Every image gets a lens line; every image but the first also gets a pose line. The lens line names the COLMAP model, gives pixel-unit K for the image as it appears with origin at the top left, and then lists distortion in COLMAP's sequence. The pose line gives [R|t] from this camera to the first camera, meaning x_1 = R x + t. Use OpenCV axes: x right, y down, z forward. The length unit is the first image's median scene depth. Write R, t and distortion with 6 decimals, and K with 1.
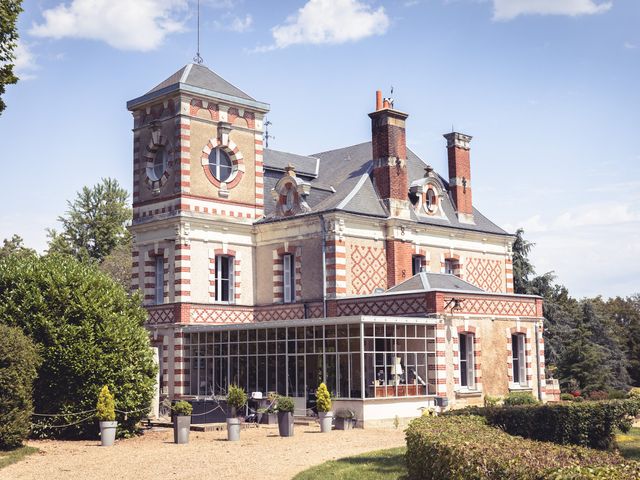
lens RADIAL K [[990.9, 0, 371.5], [0, 990.9, 240.0], [0, 0, 1]] dist [-0.000906, -0.038979]
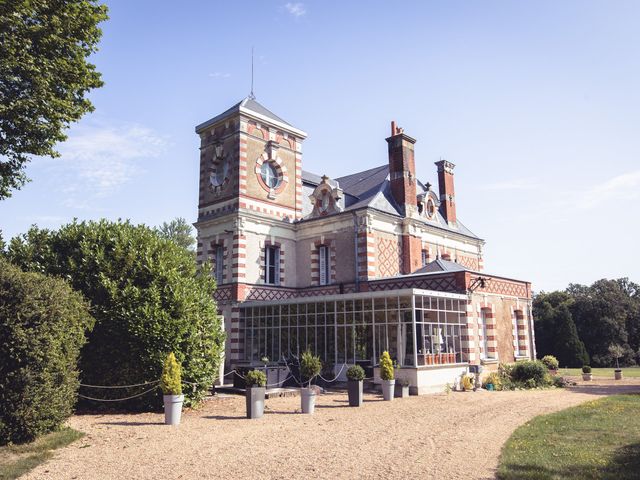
lens RADIAL K [[561.1, 0, 339.1], [0, 561.1, 242.3], [0, 0, 1]] dist [-0.012207, 0.003900]
pose [[0.999743, 0.011857, 0.019323, -0.080444], [-0.010942, 0.998845, -0.046795, 0.043427], [-0.019855, 0.046571, 0.998718, 0.305179]]
